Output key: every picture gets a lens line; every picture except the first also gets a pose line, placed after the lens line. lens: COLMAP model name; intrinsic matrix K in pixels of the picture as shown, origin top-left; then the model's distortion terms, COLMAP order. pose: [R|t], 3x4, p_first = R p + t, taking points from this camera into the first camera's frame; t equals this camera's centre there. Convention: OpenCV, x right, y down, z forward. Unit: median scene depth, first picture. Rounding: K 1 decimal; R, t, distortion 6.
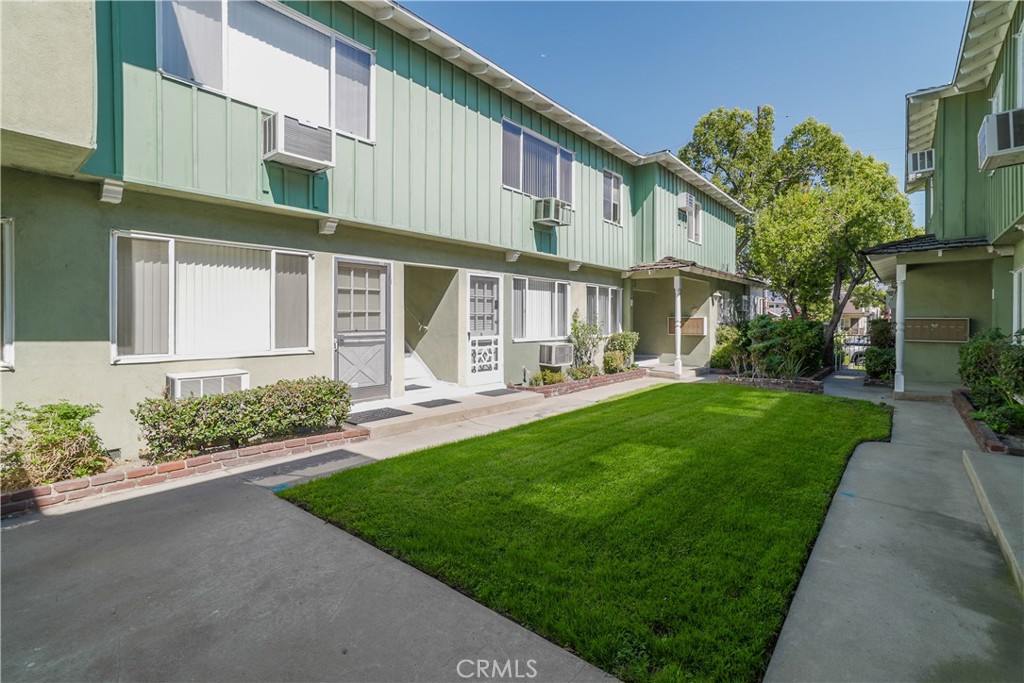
lens RADIAL K [[470.9, 0, 512.5], [0, 470.9, 320.4], [0, 0, 1]] dist [-0.000992, 0.001124]
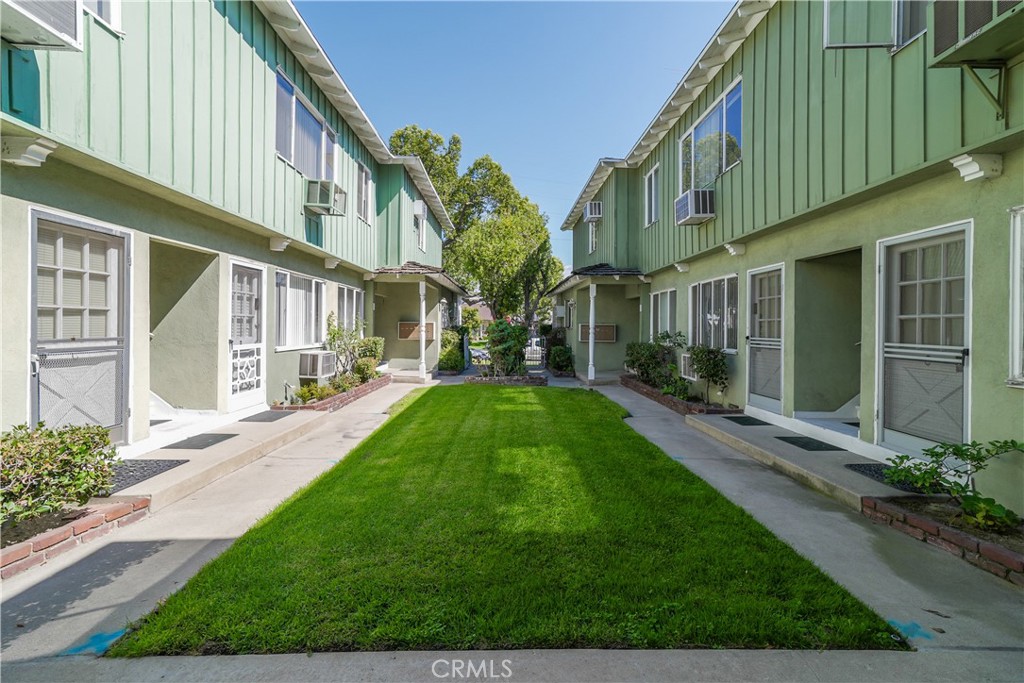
lens RADIAL K [[470.0, 0, 515.2], [0, 470.0, 328.8], [0, 0, 1]] dist [-0.021576, 0.022023]
pose [[0.755169, 0.000181, 0.655531, -0.226305], [-0.004808, 0.999975, 0.005262, 0.001843], [-0.655513, -0.007125, 0.755150, 0.141874]]
